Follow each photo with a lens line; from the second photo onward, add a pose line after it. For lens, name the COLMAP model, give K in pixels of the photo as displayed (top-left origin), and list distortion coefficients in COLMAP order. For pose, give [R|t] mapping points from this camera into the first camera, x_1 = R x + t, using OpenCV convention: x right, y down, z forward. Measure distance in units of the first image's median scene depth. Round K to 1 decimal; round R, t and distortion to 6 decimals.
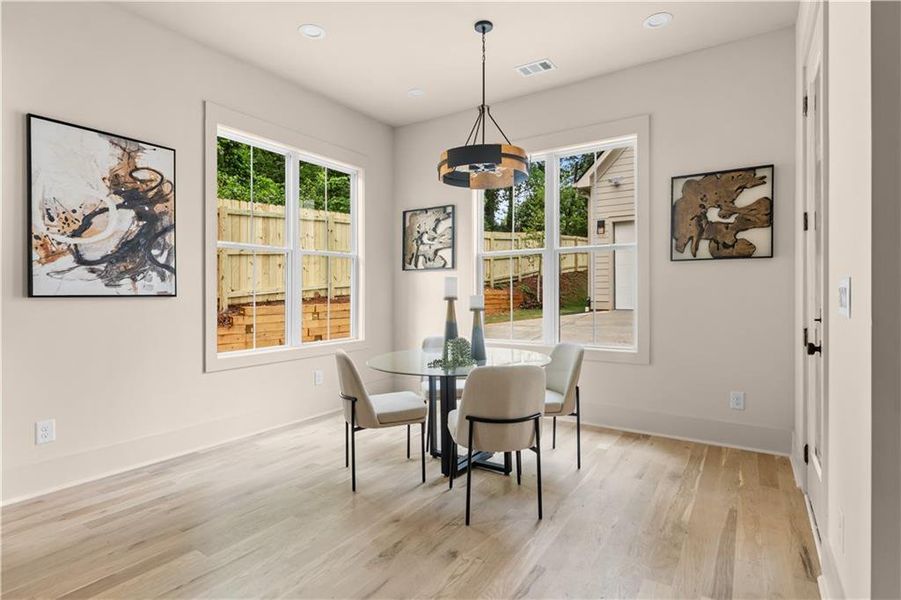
lens RADIAL K [[468.7, 0, 451.5], [0, 468.7, 293.2], [0, 0, 1]] dist [-0.000822, 0.000963]
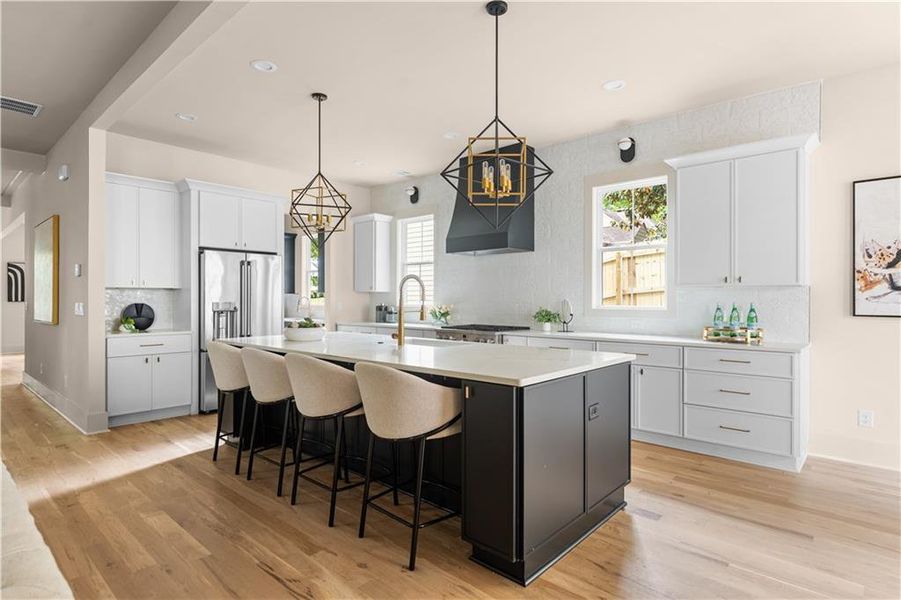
lens RADIAL K [[468.7, 0, 449.0], [0, 468.7, 302.5], [0, 0, 1]] dist [-0.000822, 0.000963]
pose [[-0.146395, 0.004524, -0.989216, 0.538667], [-0.004901, 0.999974, 0.005299, -0.027911], [0.989214, 0.005624, -0.146369, 0.029991]]
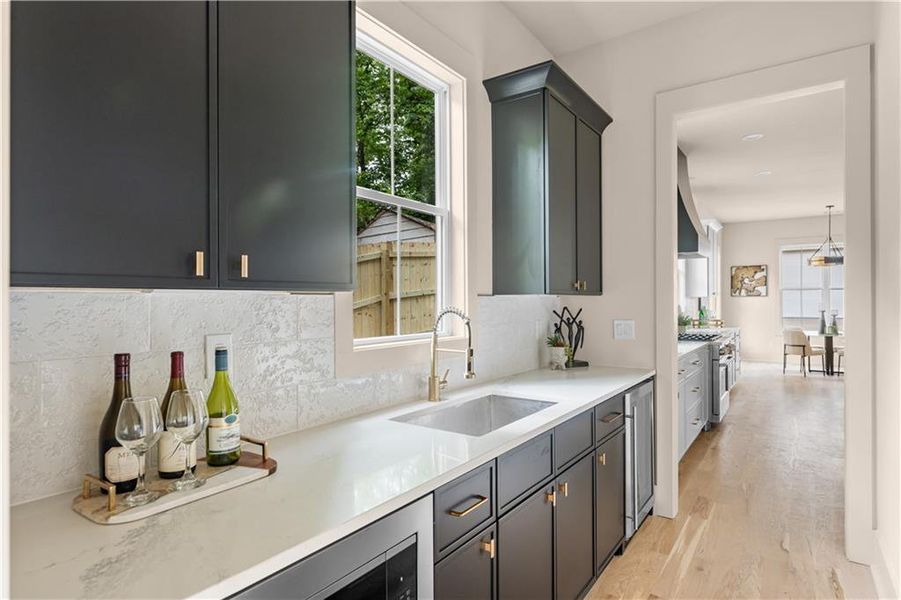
lens RADIAL K [[468.7, 0, 449.3], [0, 468.7, 299.4], [0, 0, 1]] dist [-0.000822, 0.000963]
pose [[0.997207, -0.004786, -0.074532, -1.987748], [0.004415, 0.999977, -0.005145, -0.052612], [0.074555, 0.004801, 0.997205, -1.869616]]
